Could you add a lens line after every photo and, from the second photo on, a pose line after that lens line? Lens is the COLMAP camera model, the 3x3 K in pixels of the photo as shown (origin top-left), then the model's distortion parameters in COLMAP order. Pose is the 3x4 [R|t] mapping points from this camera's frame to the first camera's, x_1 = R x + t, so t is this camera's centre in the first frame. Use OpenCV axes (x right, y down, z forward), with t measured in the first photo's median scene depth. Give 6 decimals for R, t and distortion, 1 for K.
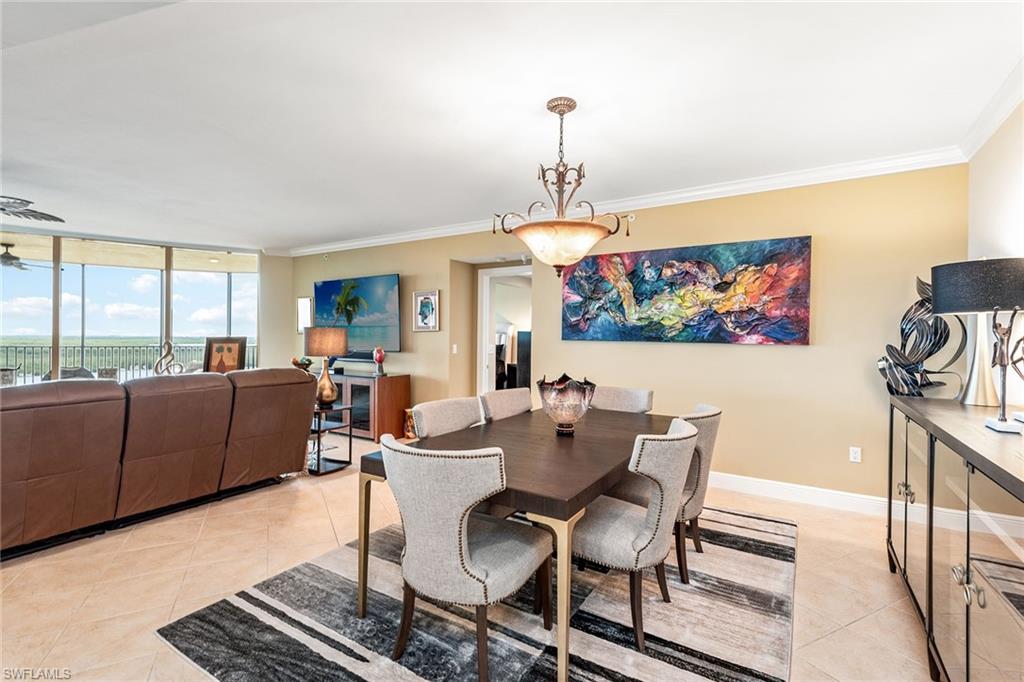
lens RADIAL K [[463.4, 0, 508.7], [0, 463.4, 339.3], [0, 0, 1]] dist [-0.004441, -0.000327]
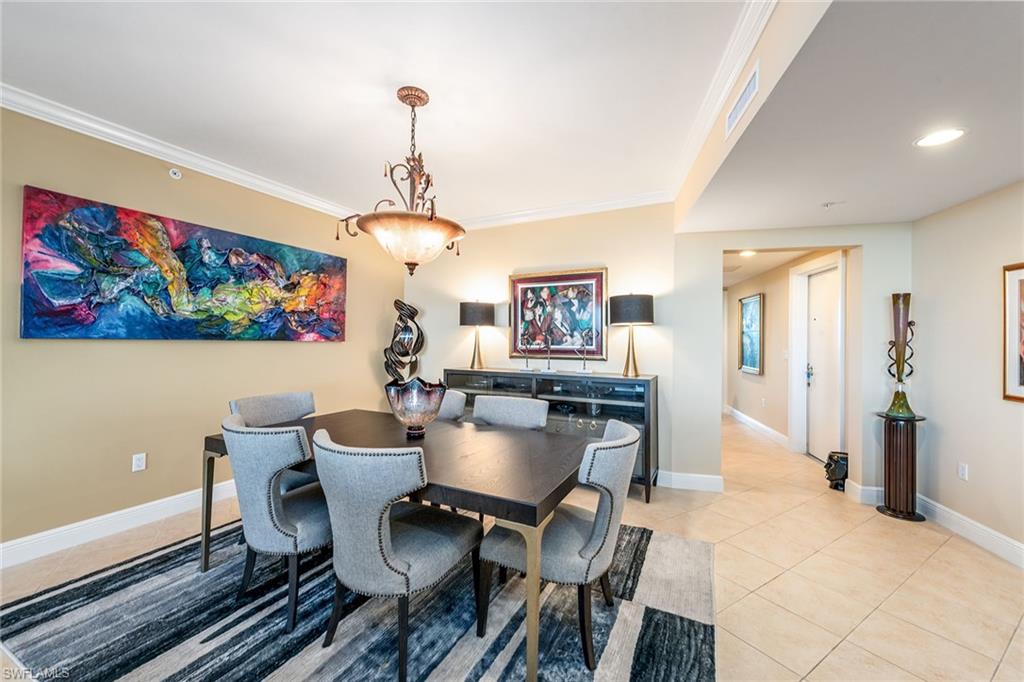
lens RADIAL K [[410.1, 0, 512.7], [0, 410.1, 337.0], [0, 0, 1]] dist [0.001446, 0.000104]
pose [[-0.114527, -0.004981, 0.993408, -0.493967], [-0.008051, 0.999959, 0.004086, -0.007660], [-0.993388, -0.007530, -0.114562, 0.576504]]
